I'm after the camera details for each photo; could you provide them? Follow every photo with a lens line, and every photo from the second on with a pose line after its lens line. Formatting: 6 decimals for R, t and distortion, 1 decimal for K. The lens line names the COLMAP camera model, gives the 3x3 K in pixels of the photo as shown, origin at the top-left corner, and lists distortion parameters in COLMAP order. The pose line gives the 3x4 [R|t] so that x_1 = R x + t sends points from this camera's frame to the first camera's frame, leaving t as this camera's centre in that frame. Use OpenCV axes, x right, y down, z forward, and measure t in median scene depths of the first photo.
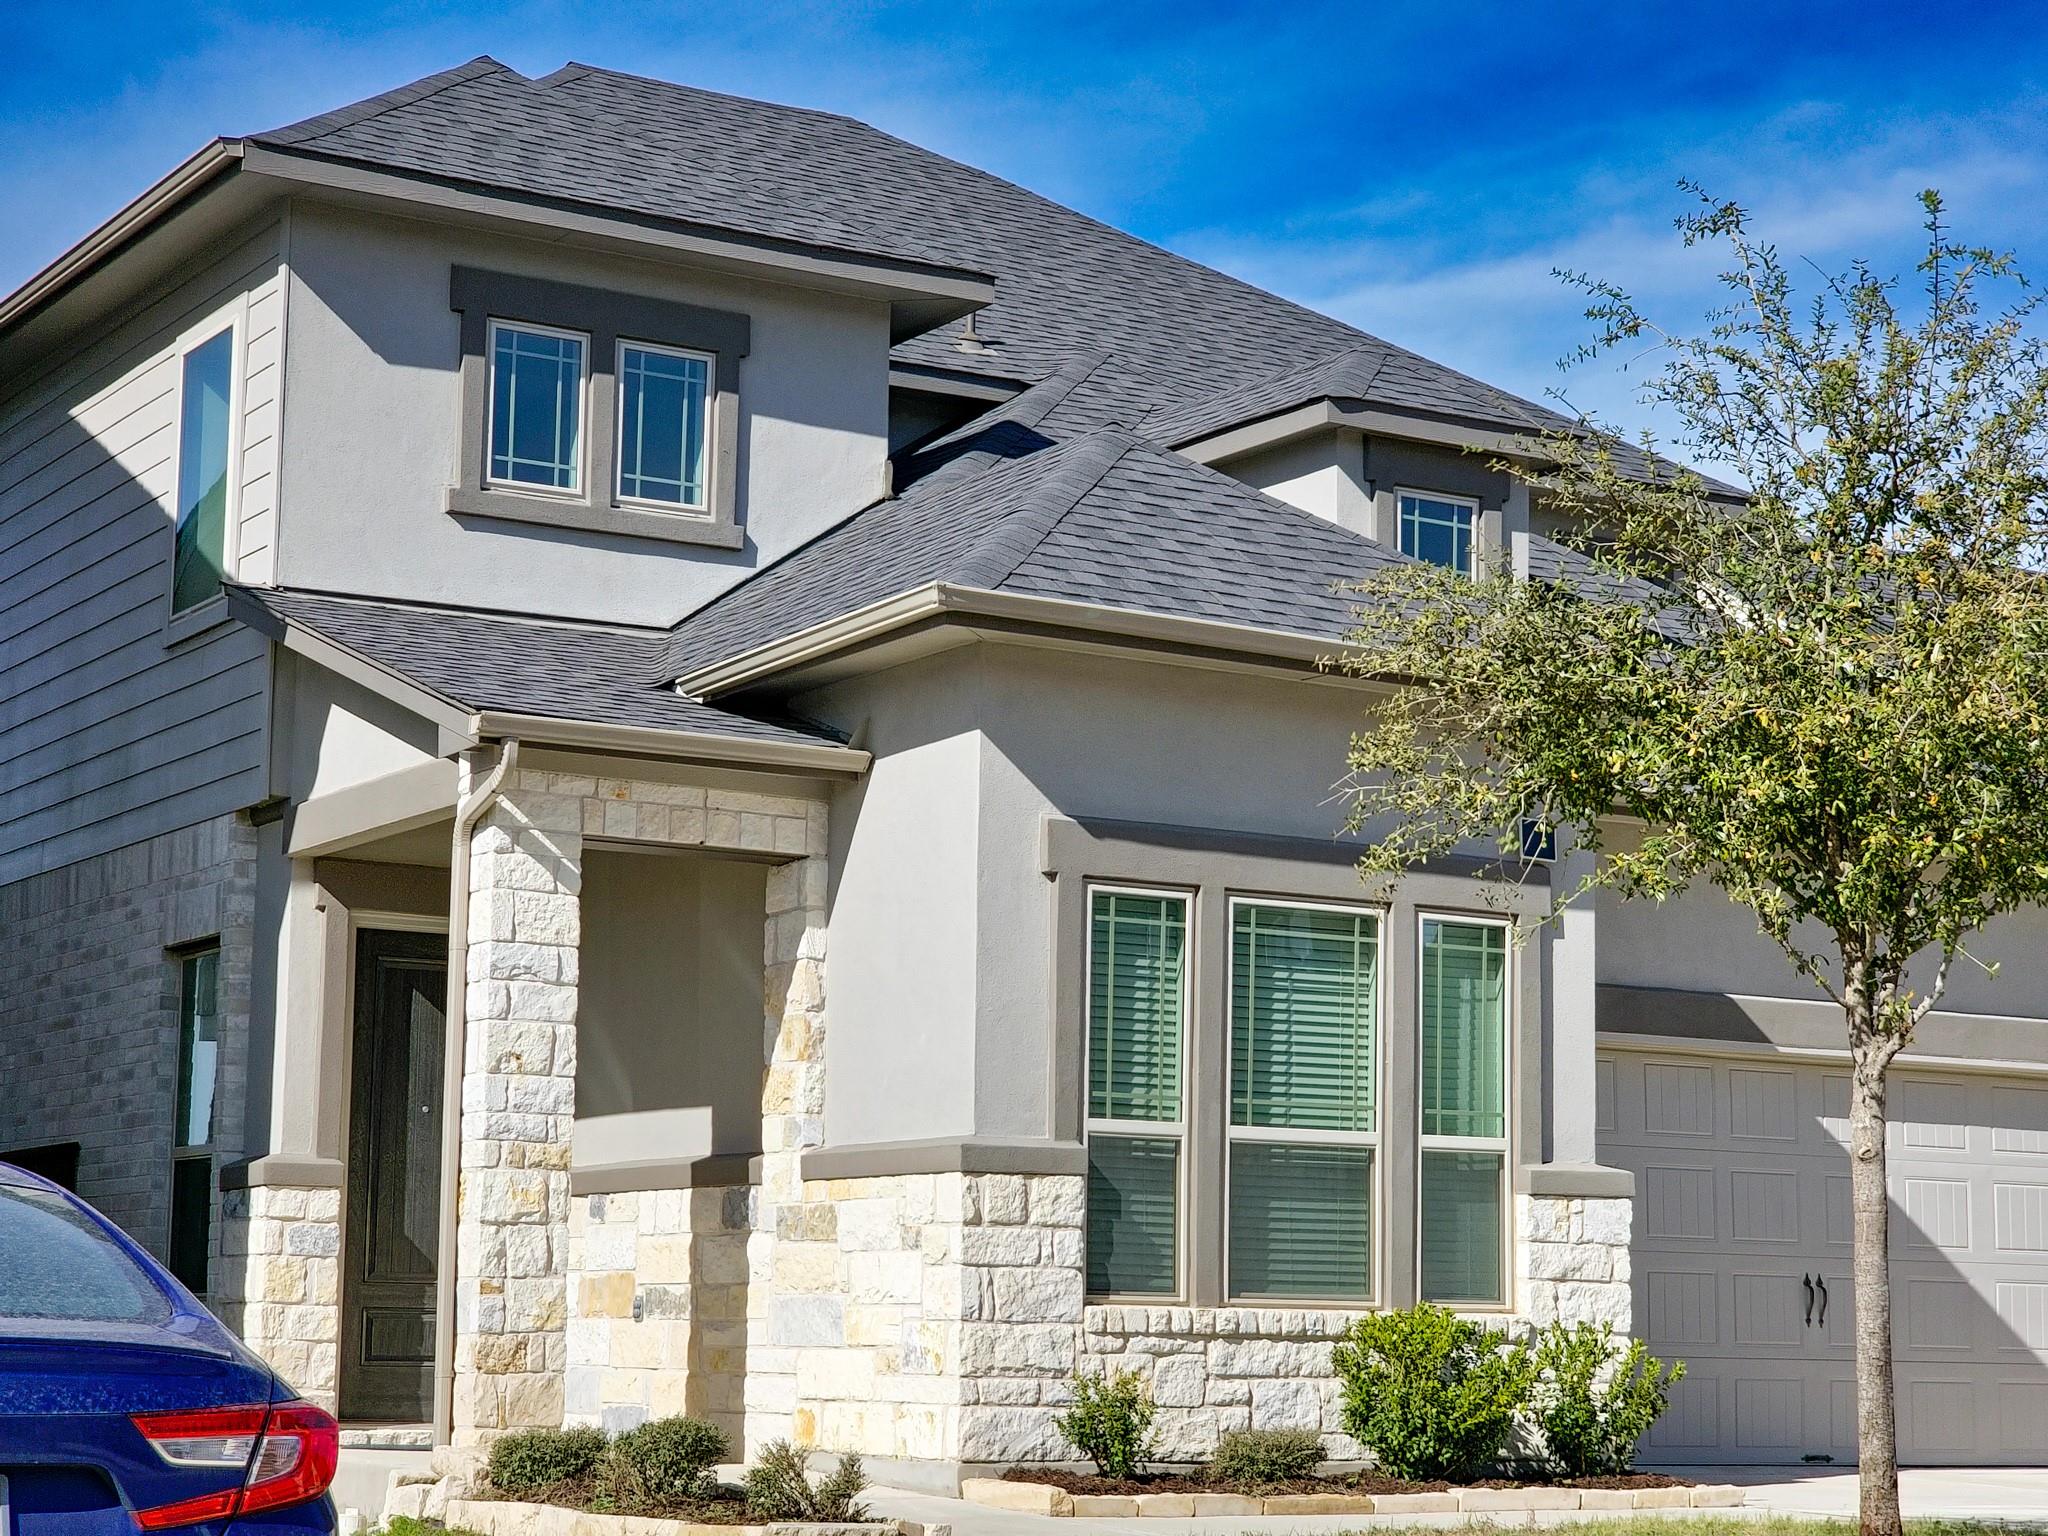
lens RADIAL K [[4011.0, 0, 1024.0], [0, 4011.0, 768.0], [0, 0, 1]] dist [-0.276871, 4.372324]
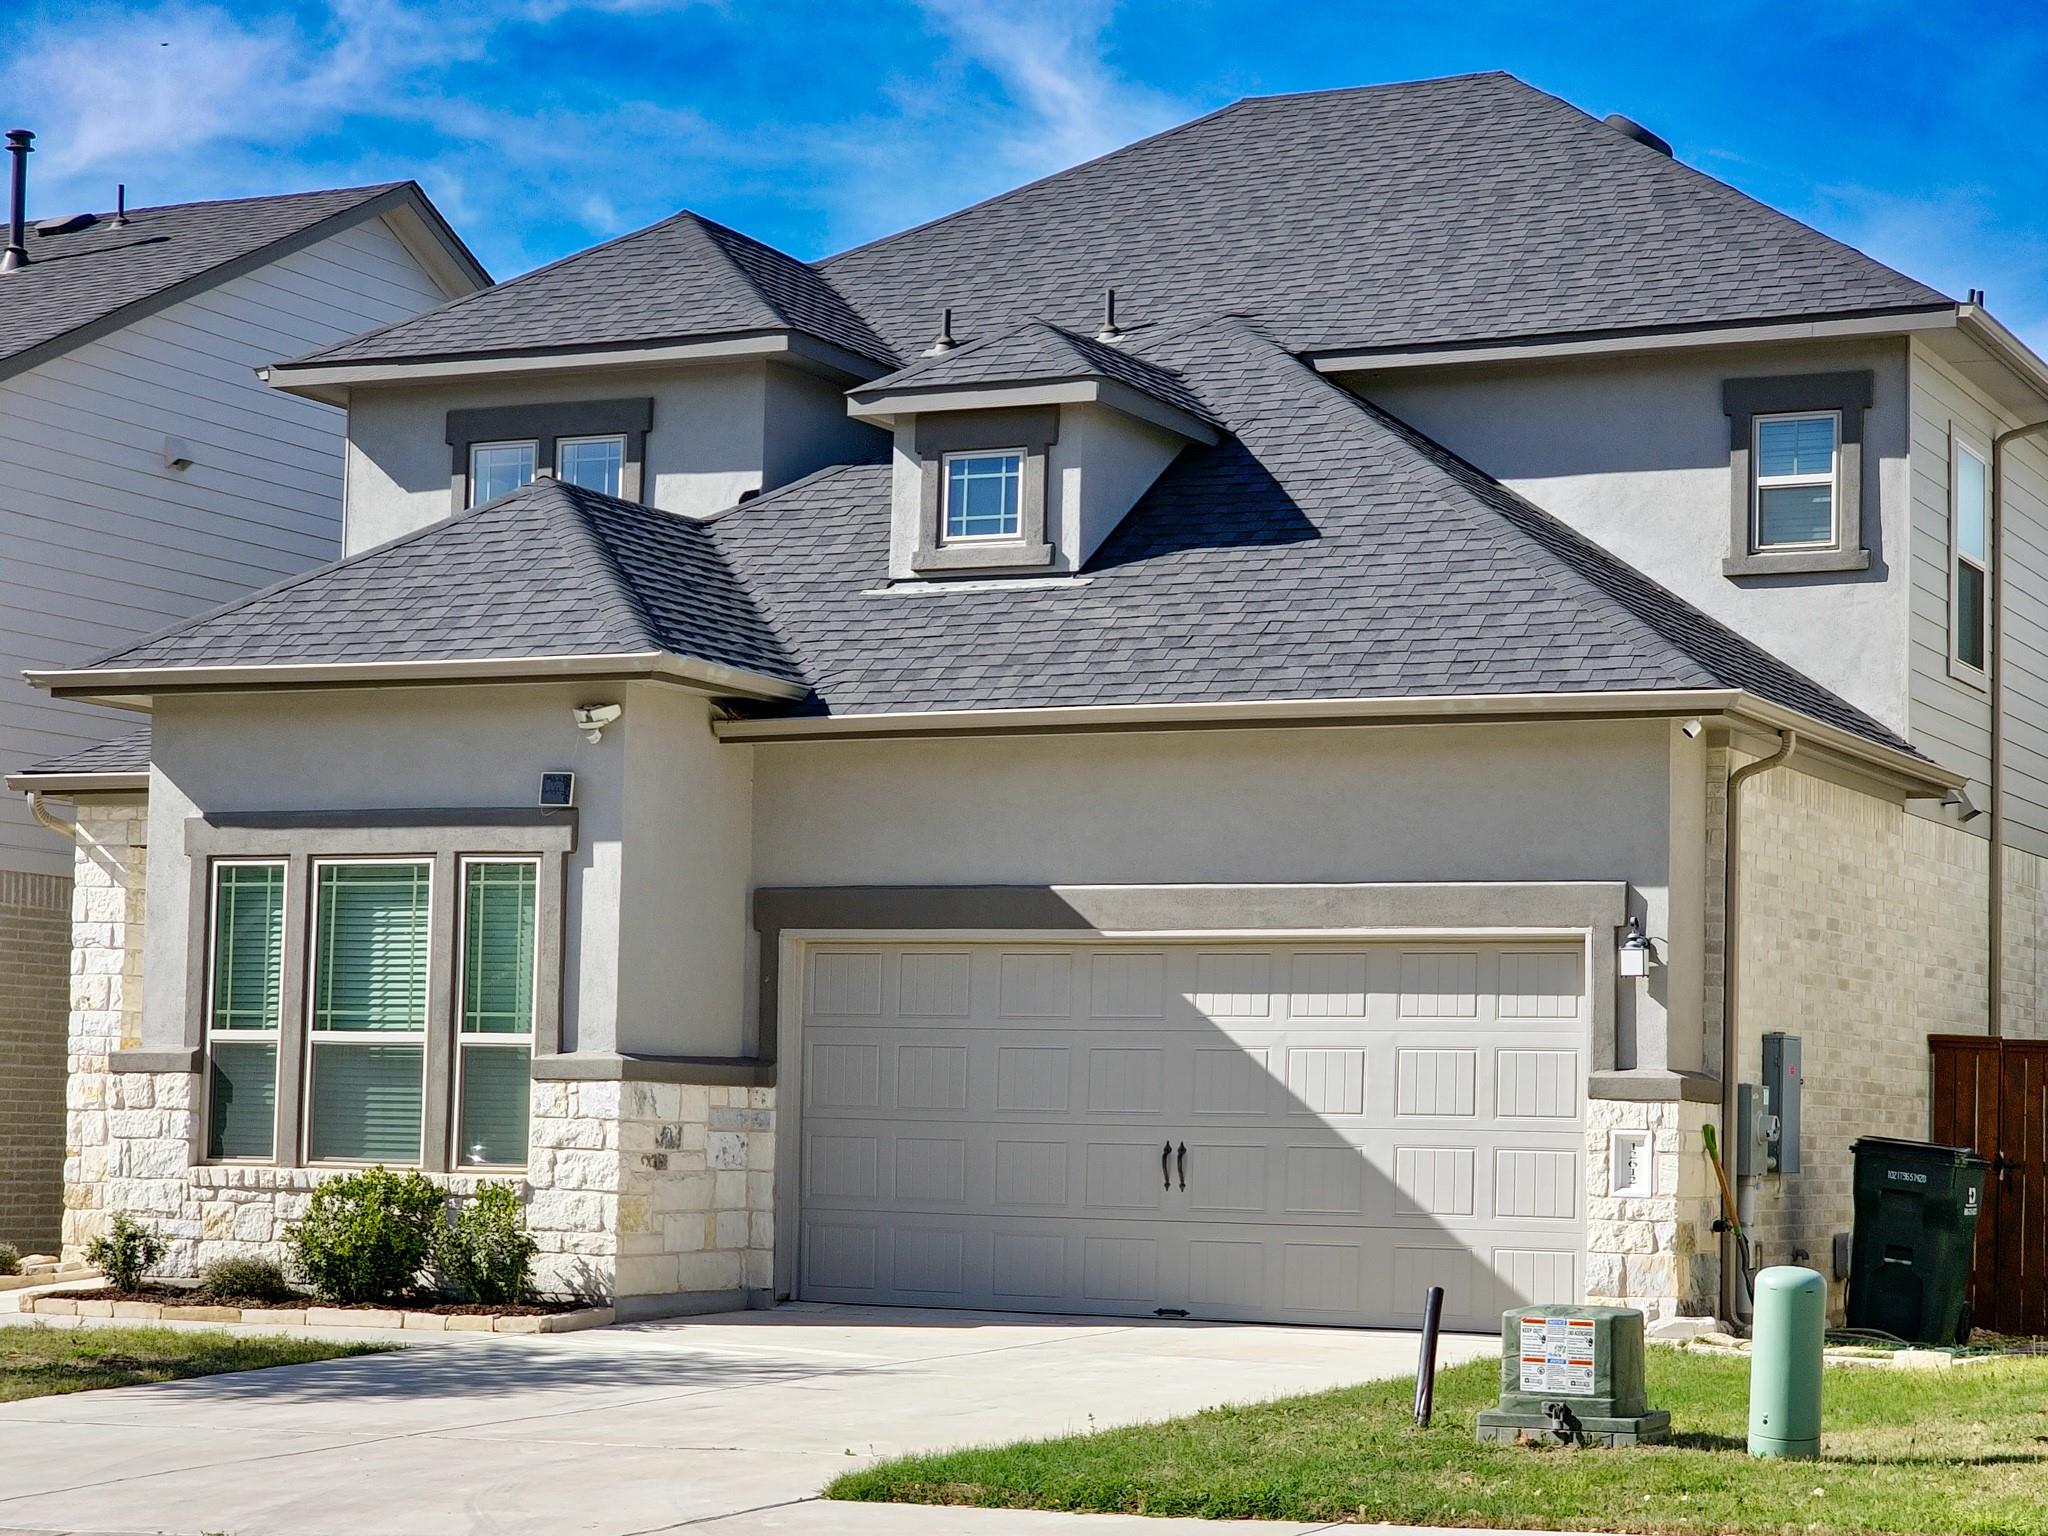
lens RADIAL K [[4011.0, 0, 1024.0], [0, 4011.0, 768.0], [0, 0, 1]] dist [-0.276871, 4.372324]
pose [[0.508373, -0.078322, -0.857568, 1.305396], [0.109764, 0.993626, -0.025679, 0.061381], [0.854113, -0.081076, 0.513729, 0.517539]]
